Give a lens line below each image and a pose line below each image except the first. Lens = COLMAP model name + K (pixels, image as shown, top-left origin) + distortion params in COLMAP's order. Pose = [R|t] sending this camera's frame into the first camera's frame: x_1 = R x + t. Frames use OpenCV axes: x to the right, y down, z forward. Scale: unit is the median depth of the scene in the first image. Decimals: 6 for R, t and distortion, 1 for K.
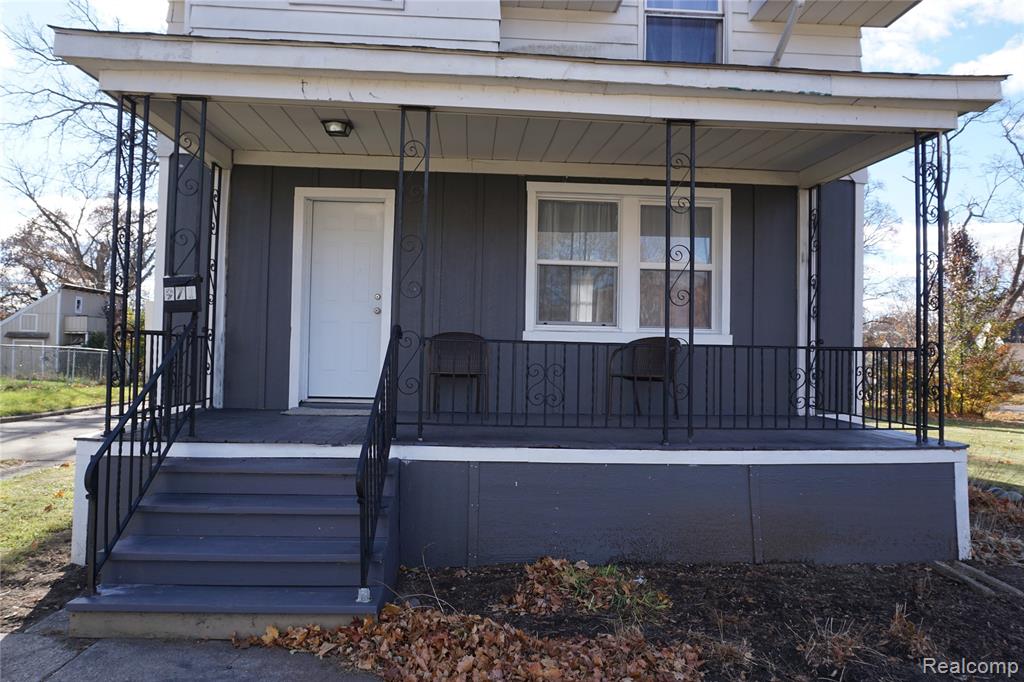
lens RADIAL K [[690.2, 0, 510.8], [0, 690.2, 339.9], [0, 0, 1]] dist [-0.043110, 0.026511]
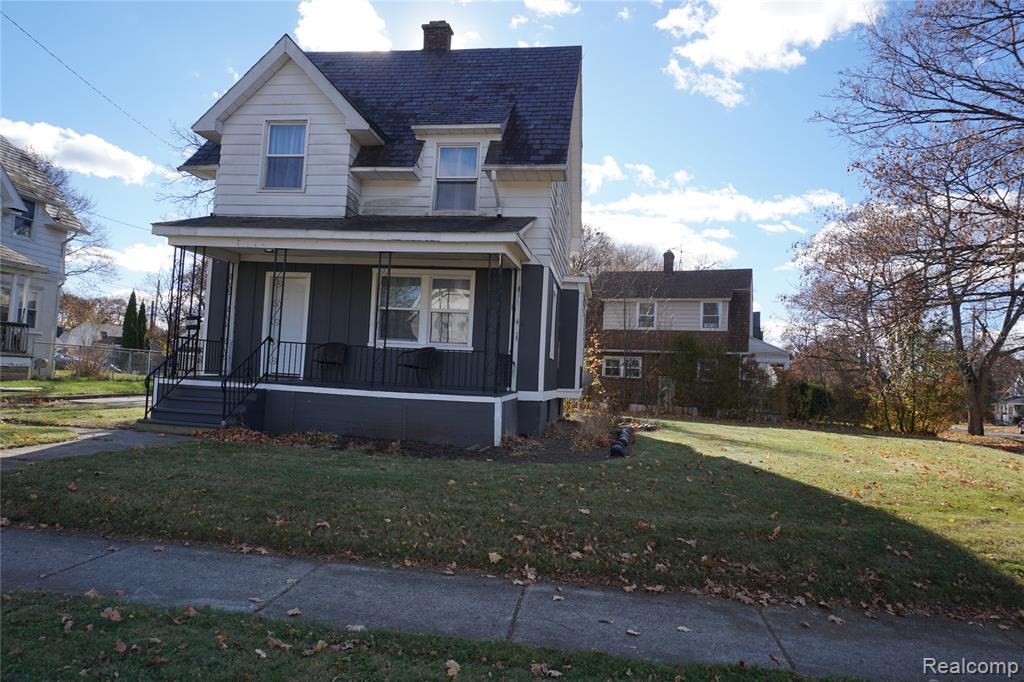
lens RADIAL K [[690.2, 0, 512.7], [0, 690.2, 343.8], [0, 0, 1]] dist [-0.043110, 0.026511]
pose [[0.978471, 0.017224, -0.205662, 0.925217], [-0.023839, 0.999274, -0.029731, 0.044936], [0.205001, 0.033994, 0.978171, -0.960288]]
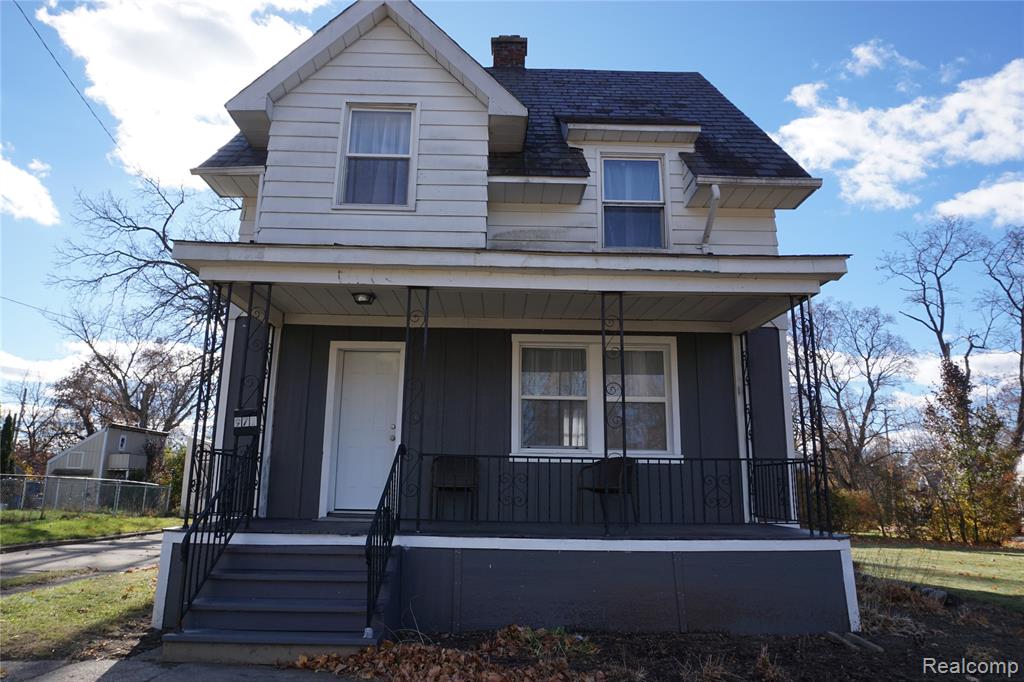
lens RADIAL K [[690.2, 0, 510.2], [0, 690.2, 342.5], [0, 0, 1]] dist [-0.043110, 0.026511]
pose [[0.999053, -0.015675, -0.040581, 0.078804], [0.007511, 0.980973, -0.194000, 0.034652], [0.042850, 0.193511, 0.980162, -0.265085]]
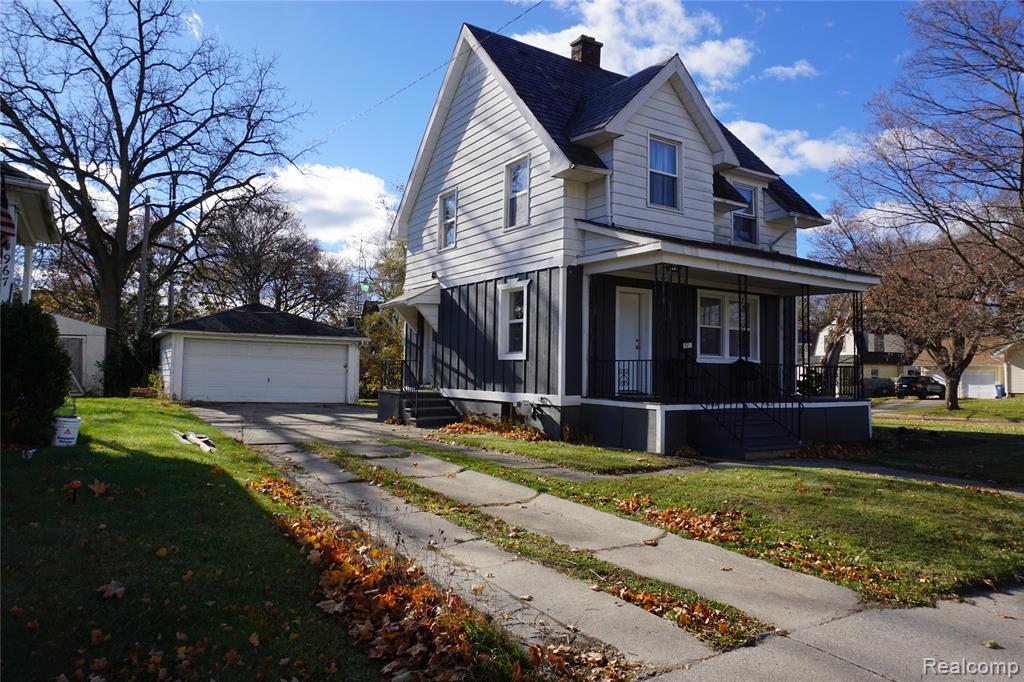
lens RADIAL K [[690.2, 0, 507.7], [0, 690.2, 347.1], [0, 0, 1]] dist [-0.043110, 0.026511]
pose [[0.878510, 0.013943, 0.477520, -1.687373], [-0.012964, 0.999902, -0.005346, -0.029425], [-0.477547, -0.001494, 0.878605, -0.681639]]
